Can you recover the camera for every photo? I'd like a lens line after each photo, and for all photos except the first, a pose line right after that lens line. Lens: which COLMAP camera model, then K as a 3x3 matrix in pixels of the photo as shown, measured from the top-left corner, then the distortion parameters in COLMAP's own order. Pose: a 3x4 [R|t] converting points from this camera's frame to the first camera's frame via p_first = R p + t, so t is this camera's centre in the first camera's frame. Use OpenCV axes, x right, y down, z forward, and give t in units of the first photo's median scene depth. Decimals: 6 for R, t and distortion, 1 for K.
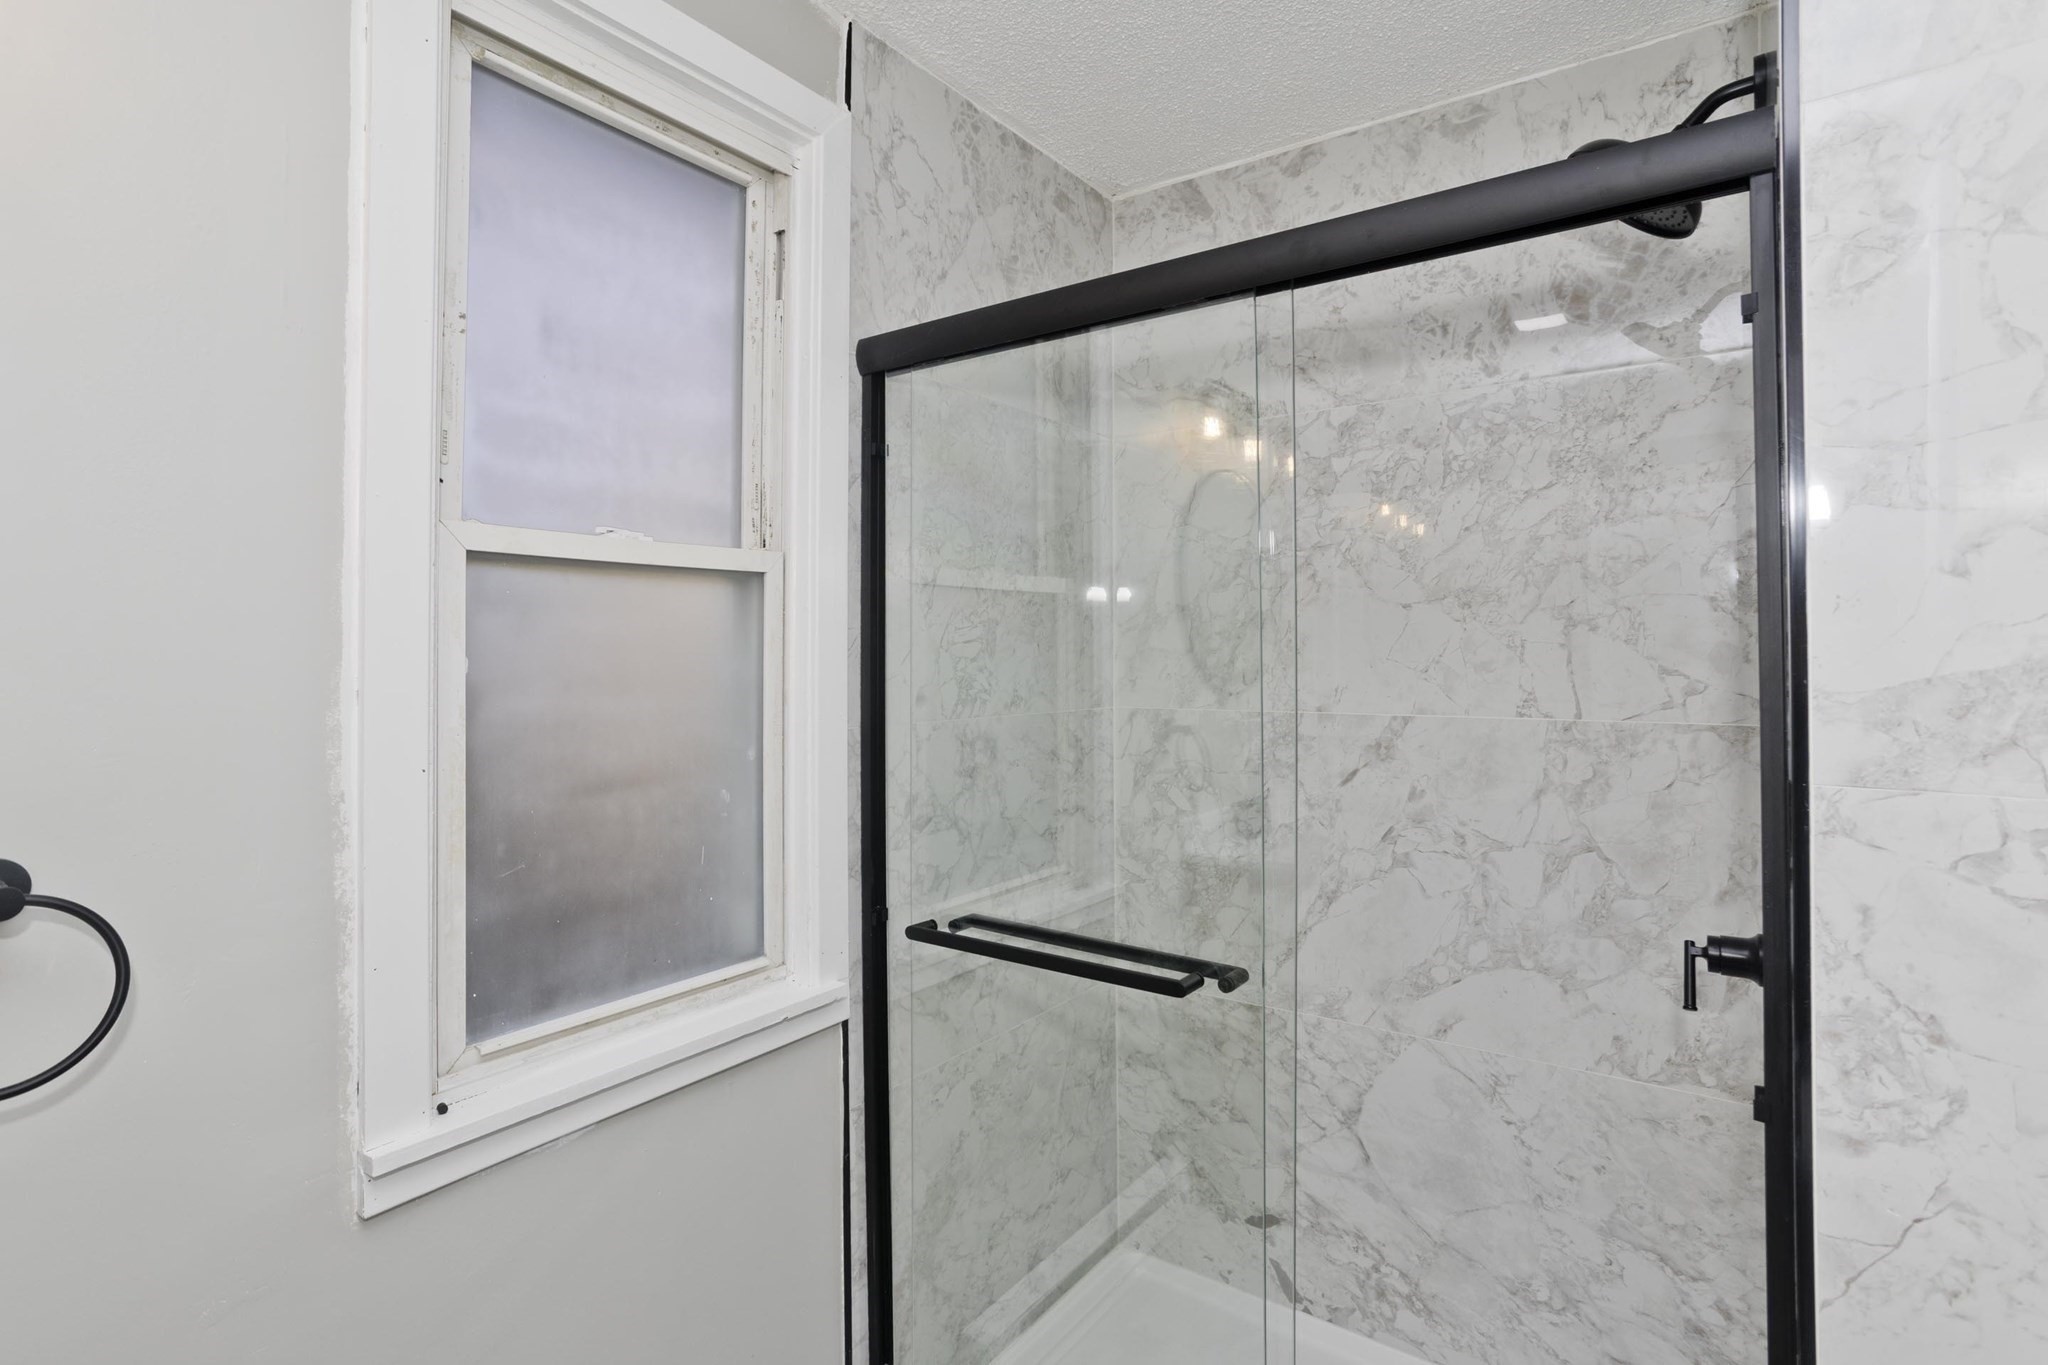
lens RADIAL K [[1028.2, 0, 994.9], [0, 1028.2, 642.1], [0, 0, 1]] dist [-0.064488, 0.026944]
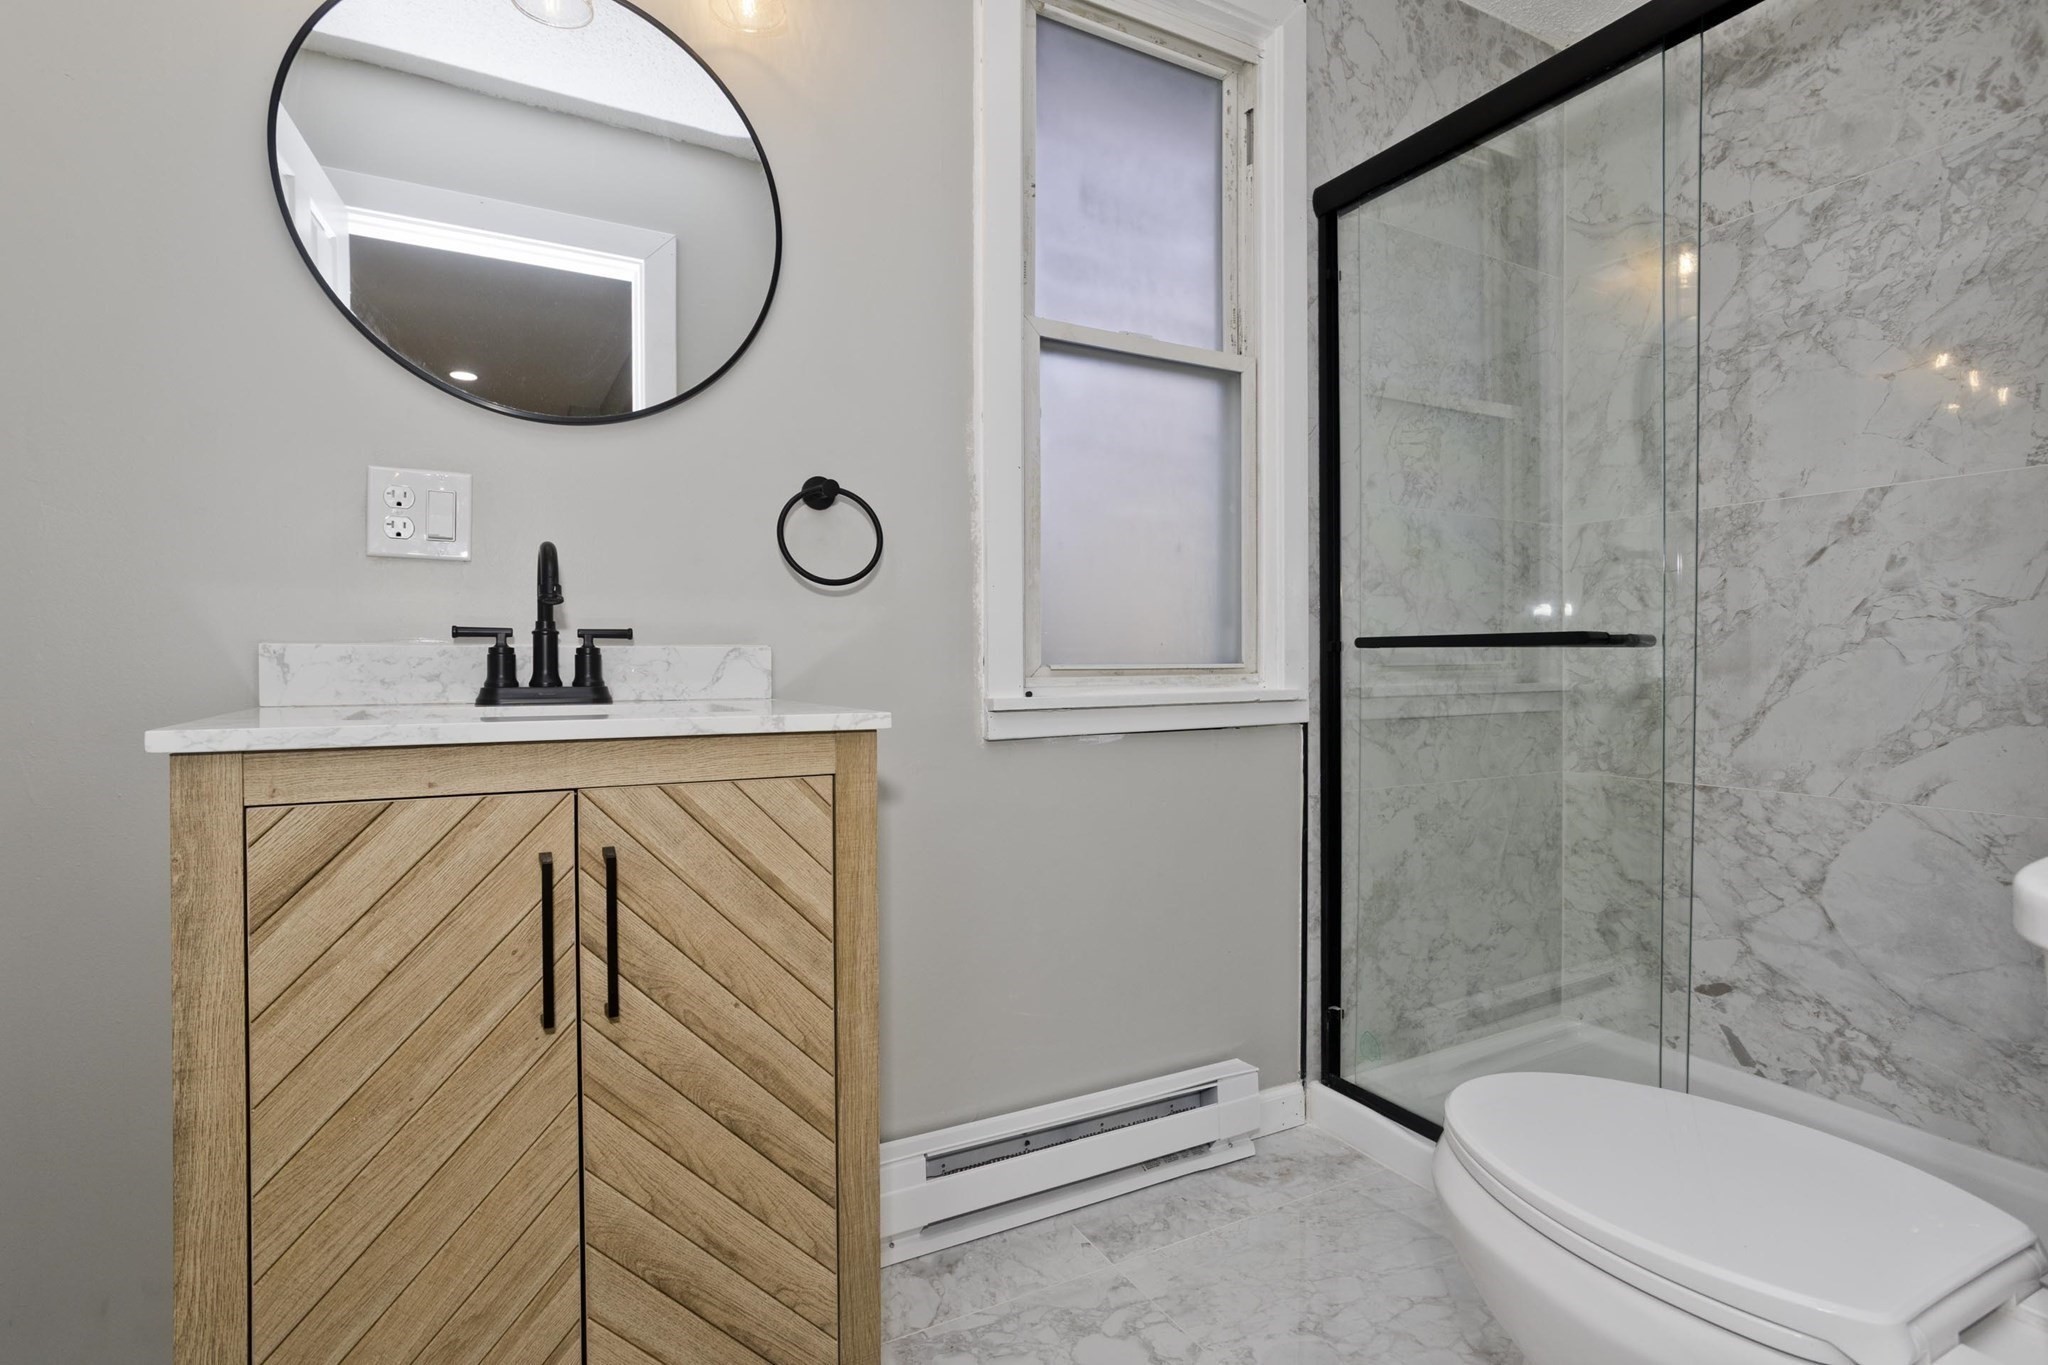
lens RADIAL K [[988.2, 0, 1028.1], [0, 988.2, 665.5], [0, 0, 1]] dist [-0.043955, 0.021176]
pose [[0.908783, 0.004816, -0.417241, 0.041644], [0.008847, 0.999486, 0.030807, 0.214963], [0.417175, -0.031688, 0.908274, -0.208315]]
